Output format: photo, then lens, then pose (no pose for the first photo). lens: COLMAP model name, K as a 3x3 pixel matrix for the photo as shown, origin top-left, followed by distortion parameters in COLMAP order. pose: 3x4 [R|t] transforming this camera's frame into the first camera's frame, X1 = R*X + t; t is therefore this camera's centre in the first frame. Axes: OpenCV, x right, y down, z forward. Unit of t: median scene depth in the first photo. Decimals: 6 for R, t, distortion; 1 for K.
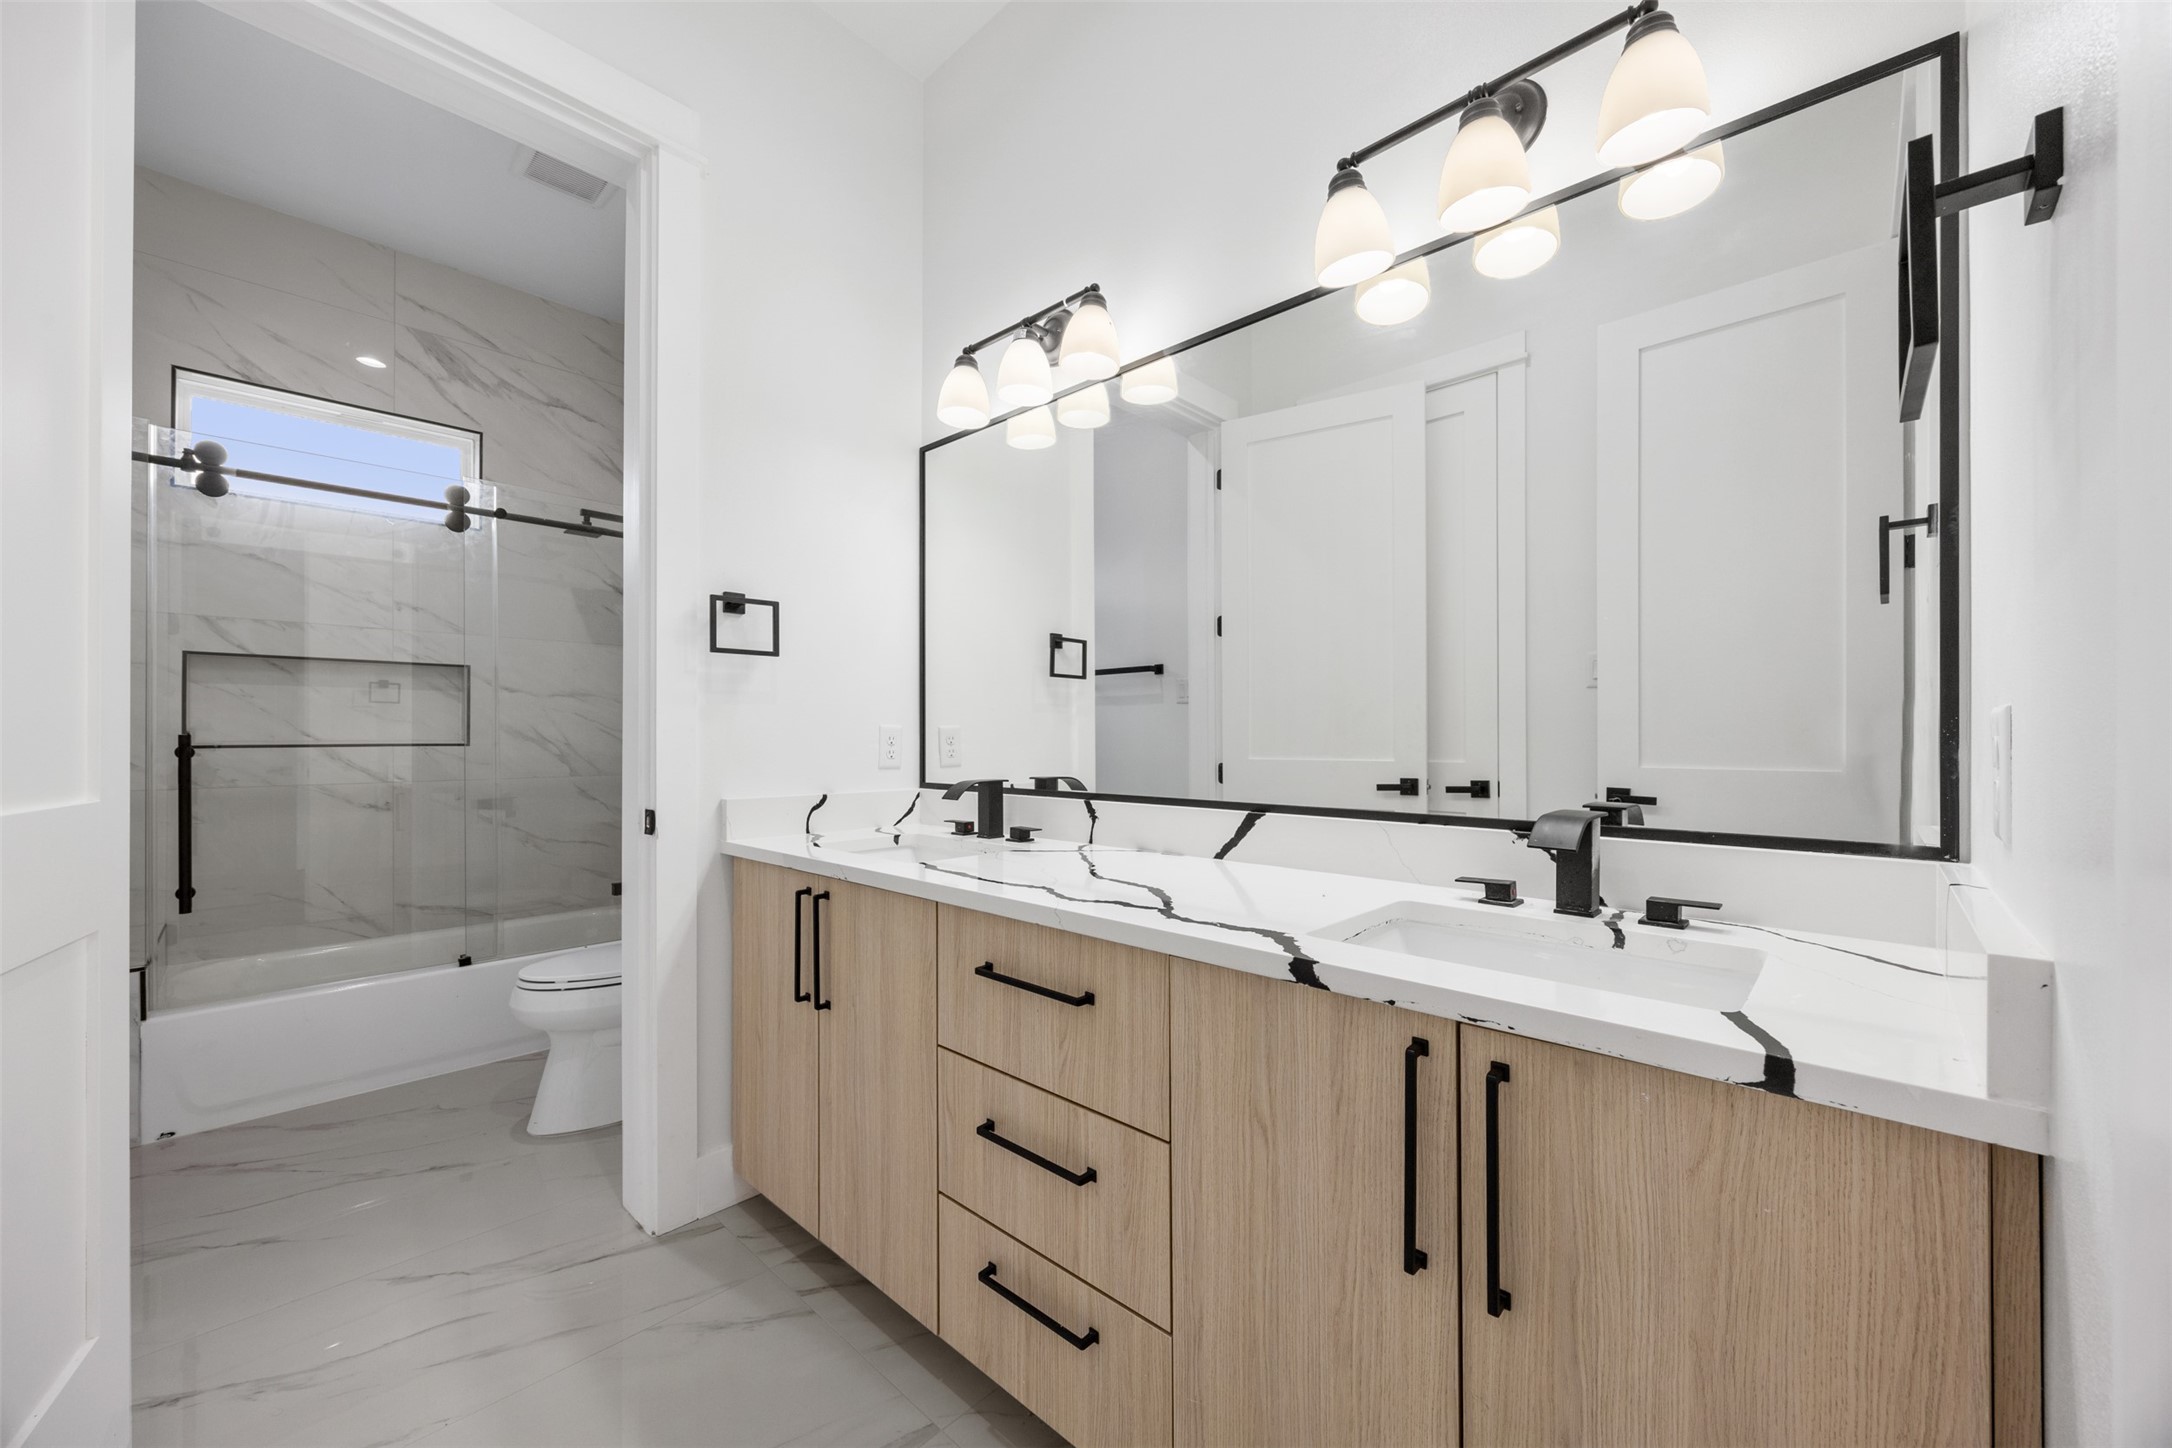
lens RADIAL K [[826.1, 0, 1093.1], [0, 826.1, 733.2], [0, 0, 1]] dist [-0.002493, -0.000600]
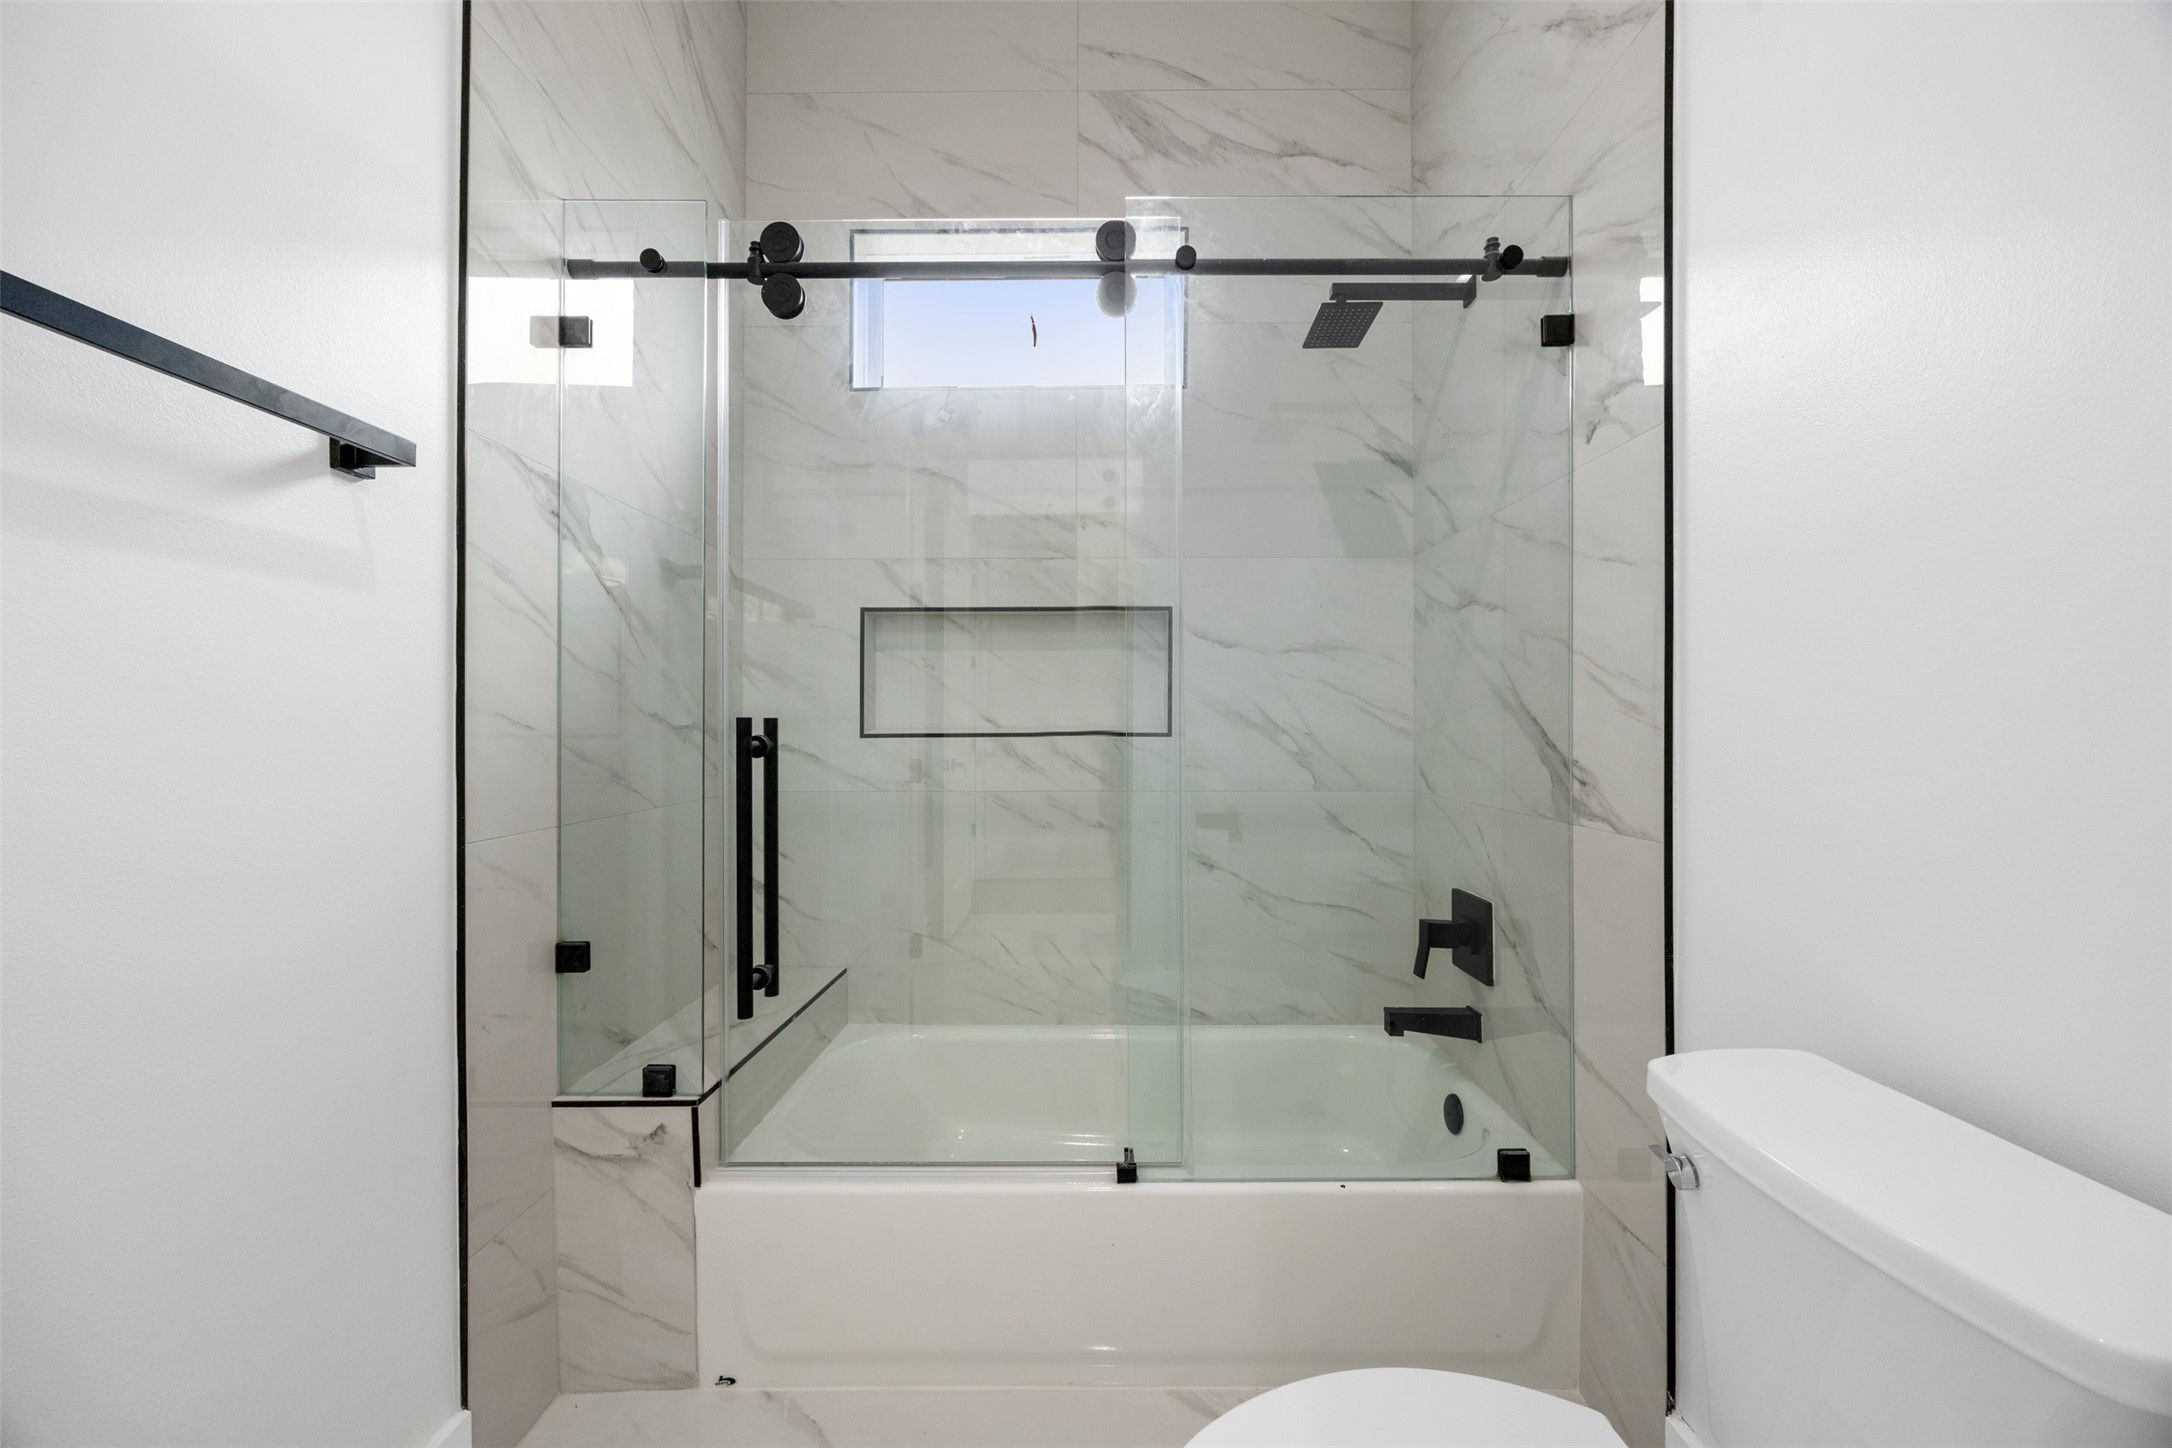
lens RADIAL K [[826.1, 0, 1093.1], [0, 826.1, 733.2], [0, 0, 1]] dist [-0.002493, -0.000600]
pose [[0.678689, 0.006103, -0.734400, -0.343144], [0.002892, 0.999936, 0.010981, 0.005994], [0.734420, -0.009577, 0.678628, 0.540224]]
